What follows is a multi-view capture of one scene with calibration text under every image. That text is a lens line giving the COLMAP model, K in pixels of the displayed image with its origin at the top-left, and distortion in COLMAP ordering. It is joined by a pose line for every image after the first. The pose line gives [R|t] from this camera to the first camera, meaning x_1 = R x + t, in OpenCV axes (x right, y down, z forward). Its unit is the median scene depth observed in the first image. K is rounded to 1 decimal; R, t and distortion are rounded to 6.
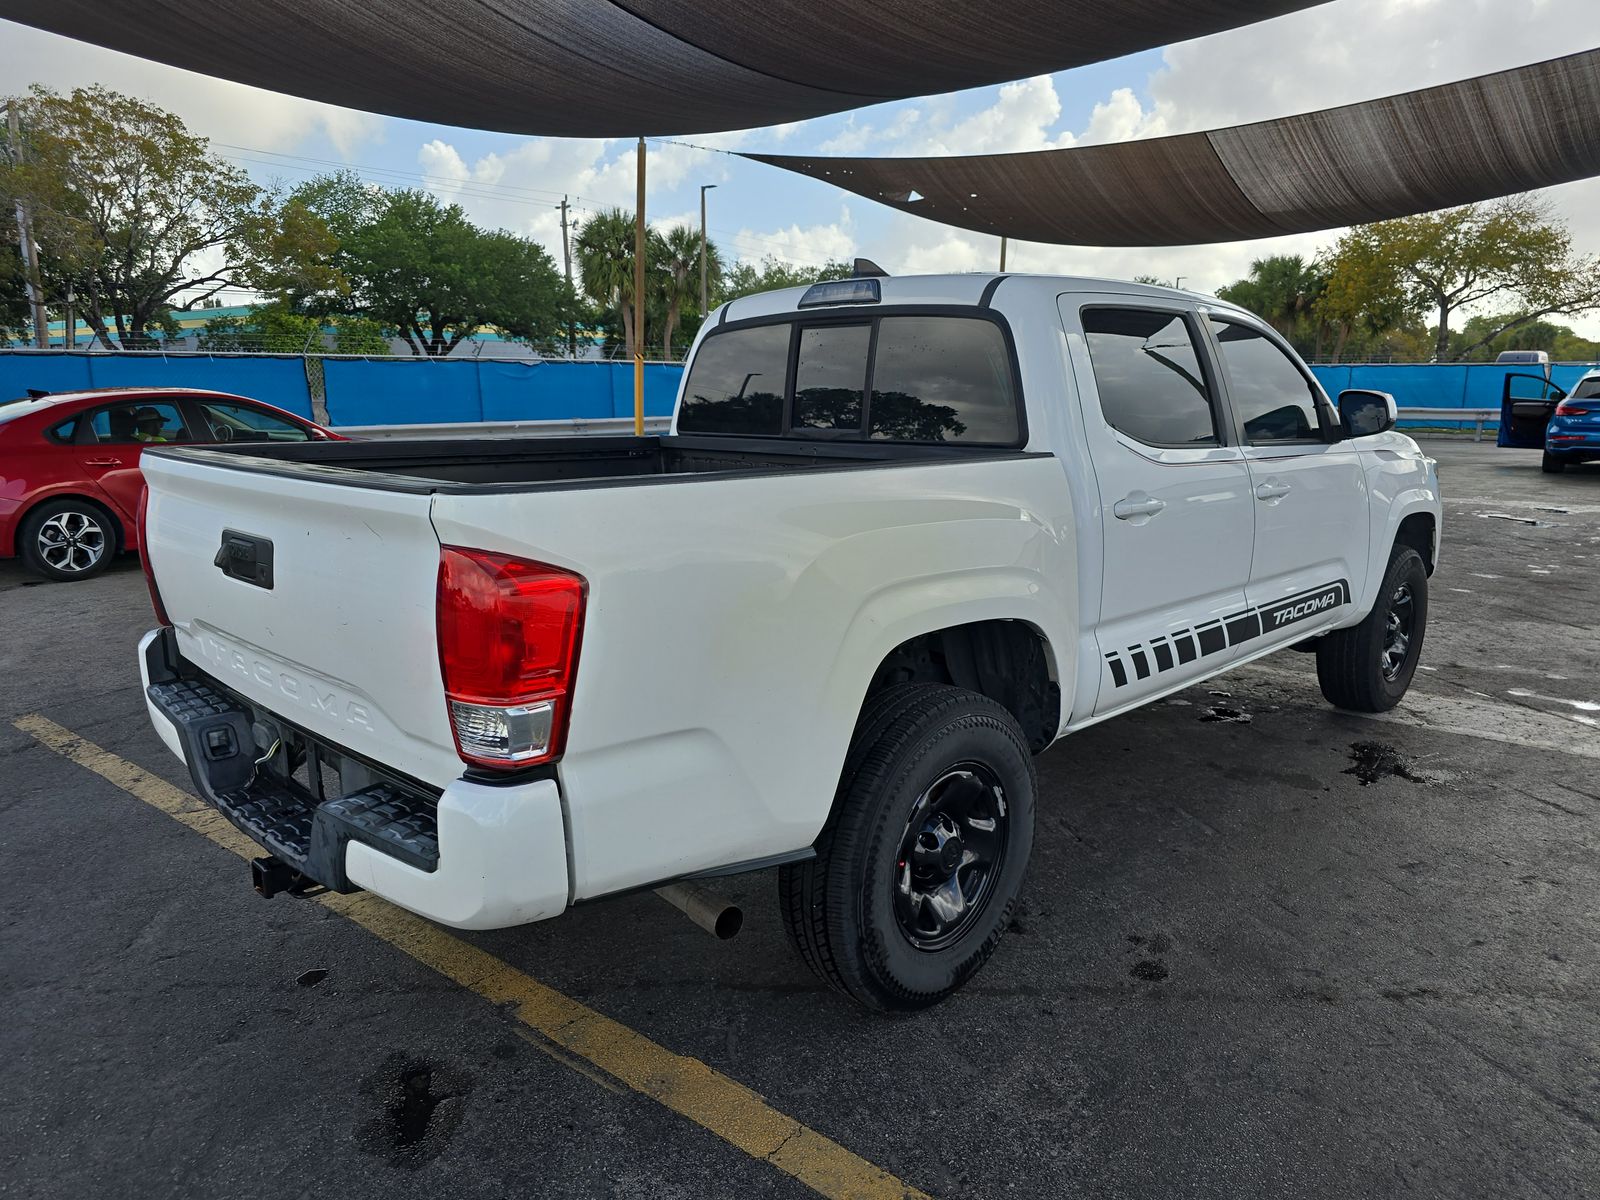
lens RADIAL K [[1103.0, 0, 800.0], [0, 1103.0, 600.0], [0, 0, 1]] dist [0.008383, -0.026152]
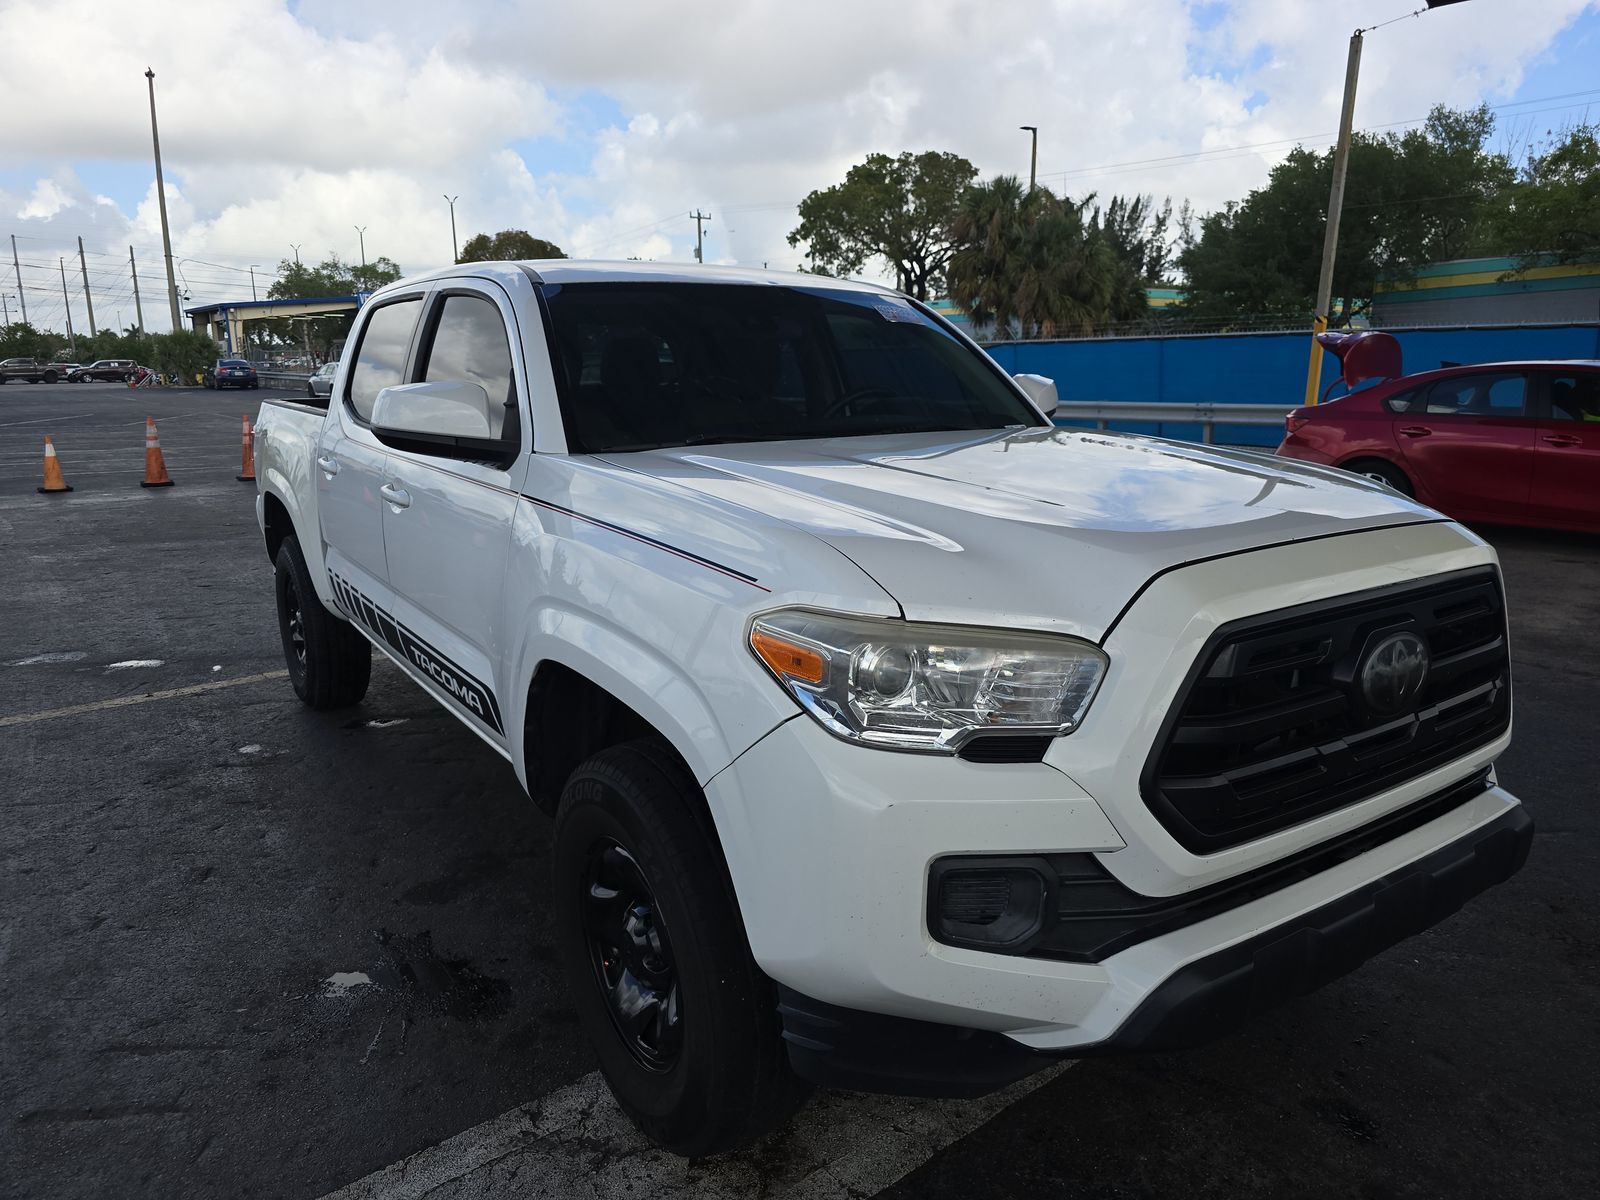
lens RADIAL K [[1103.0, 0, 800.0], [0, 1103.0, 600.0], [0, 0, 1]] dist [0.008383, -0.026152]
pose [[-0.199829, 0.212634, -0.956481, 1.124580], [-0.181641, 0.951210, 0.249411, -0.274020], [0.962847, 0.223575, -0.151456, 1.356161]]
